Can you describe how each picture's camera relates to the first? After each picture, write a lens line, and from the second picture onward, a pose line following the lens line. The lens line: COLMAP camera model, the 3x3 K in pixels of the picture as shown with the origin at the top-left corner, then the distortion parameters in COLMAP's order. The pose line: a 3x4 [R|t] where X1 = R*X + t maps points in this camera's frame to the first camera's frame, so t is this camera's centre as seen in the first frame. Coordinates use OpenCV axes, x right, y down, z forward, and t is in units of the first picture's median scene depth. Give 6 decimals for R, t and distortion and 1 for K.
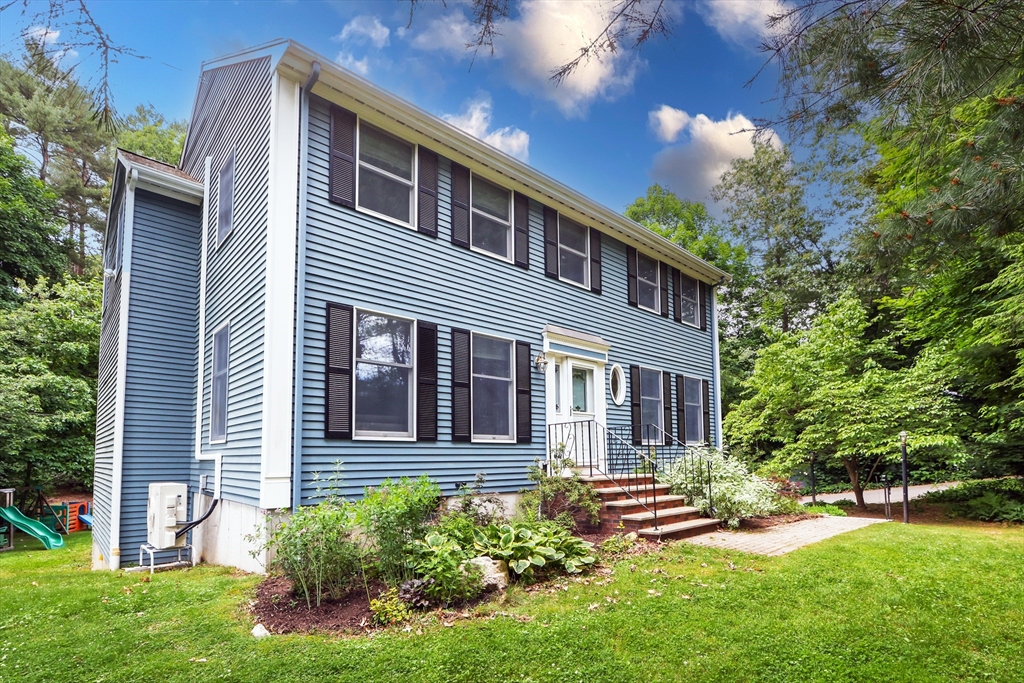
lens RADIAL K [[495.1, 0, 516.5], [0, 495.1, 346.9], [0, 0, 1]] dist [-0.012453, 0.000184]
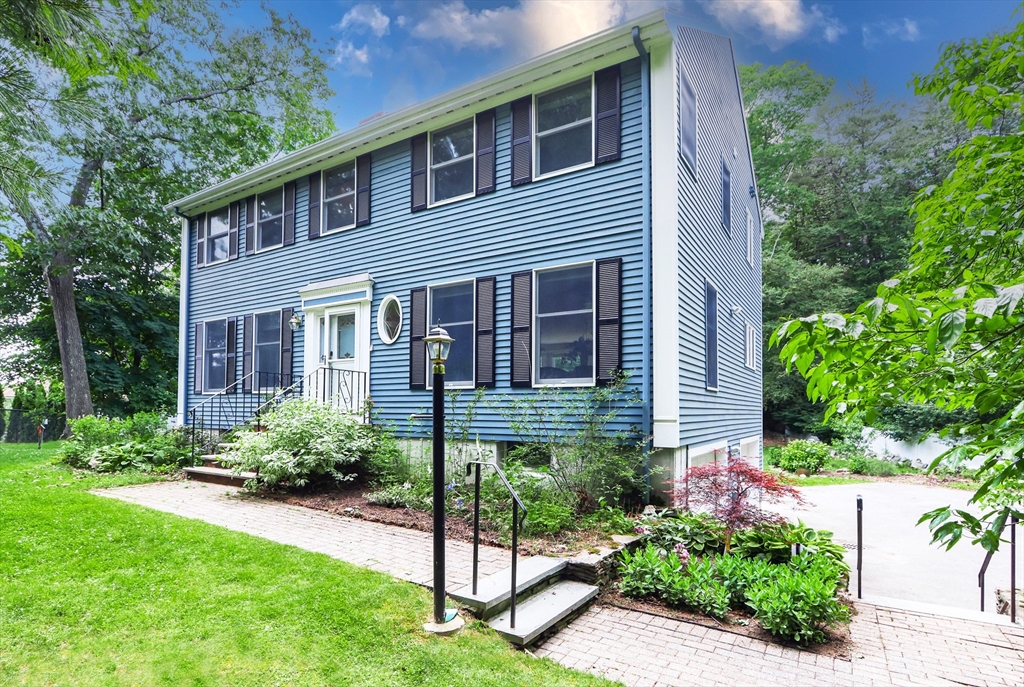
lens RADIAL K [[472.6, 0, 515.4], [0, 472.6, 336.1], [0, 0, 1]] dist [-0.012304, 0.001070]
pose [[0.308200, -0.128522, -0.942600, 0.781375], [0.208445, 0.975878, -0.064905, 0.152595], [0.928204, -0.176476, 0.327556, 0.710385]]
